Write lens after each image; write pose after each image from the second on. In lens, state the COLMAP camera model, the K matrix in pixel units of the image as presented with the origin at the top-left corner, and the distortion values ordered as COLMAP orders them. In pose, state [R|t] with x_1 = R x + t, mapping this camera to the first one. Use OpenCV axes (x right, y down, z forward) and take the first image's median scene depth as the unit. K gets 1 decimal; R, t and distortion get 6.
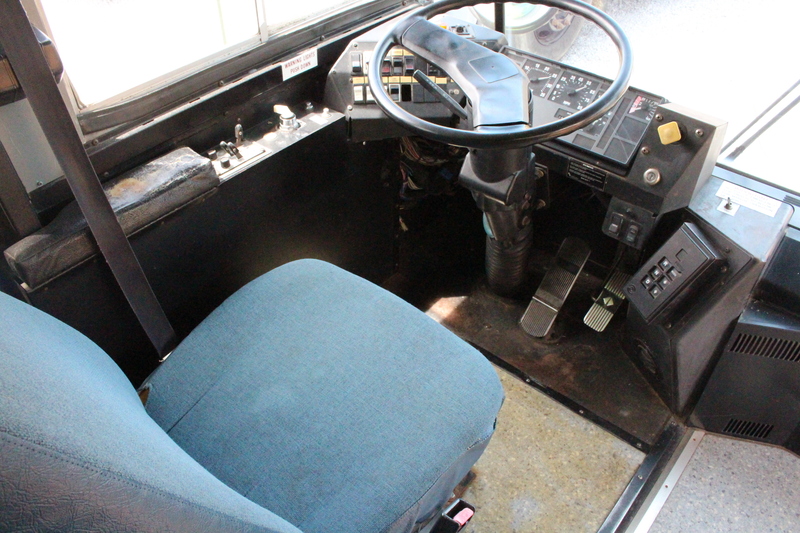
lens RADIAL K [[661.5, 0, 400.1], [0, 661.5, 266.7], [0, 0, 1]] dist [-0.116307, 0.015054]
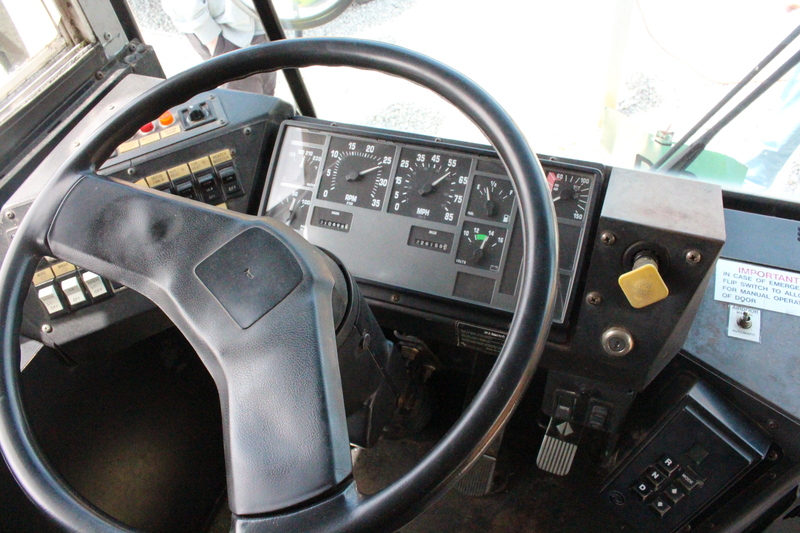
lens RADIAL K [[661.5, 0, 399.3], [0, 661.5, 266.6], [0, 0, 1]] dist [-0.116307, 0.015054]
pose [[0.945264, -0.308928, 0.105069, 0.164180], [0.291658, 0.944287, 0.152504, -0.294249], [-0.146328, -0.113512, 0.982702, 0.457026]]
